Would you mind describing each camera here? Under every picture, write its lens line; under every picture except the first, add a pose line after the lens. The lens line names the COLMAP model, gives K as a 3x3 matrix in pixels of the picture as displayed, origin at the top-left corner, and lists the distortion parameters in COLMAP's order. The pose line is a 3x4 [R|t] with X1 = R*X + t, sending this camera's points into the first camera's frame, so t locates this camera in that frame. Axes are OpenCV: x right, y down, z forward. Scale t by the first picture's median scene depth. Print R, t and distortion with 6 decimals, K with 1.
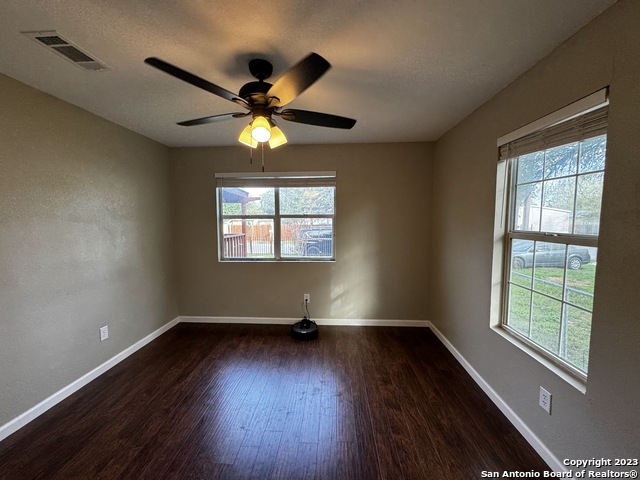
lens RADIAL K [[254.8, 0, 320.0], [0, 254.8, 240.0], [0, 0, 1]] dist [-0.002459, 0.000185]
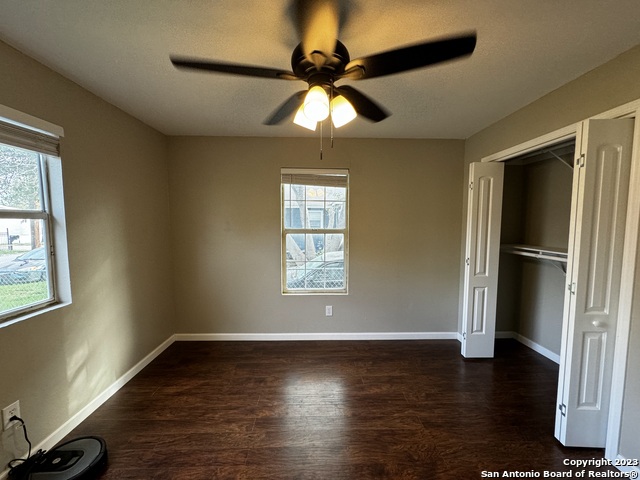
lens RADIAL K [[254.8, 0, 320.0], [0, 254.8, 240.0], [0, 0, 1]] dist [-0.002459, 0.000185]
pose [[-0.064409, -0.091474, 0.993722, -0.914353], [0.075816, 0.992463, 0.096272, -0.116356], [-0.995039, 0.081541, -0.056988, 0.968047]]
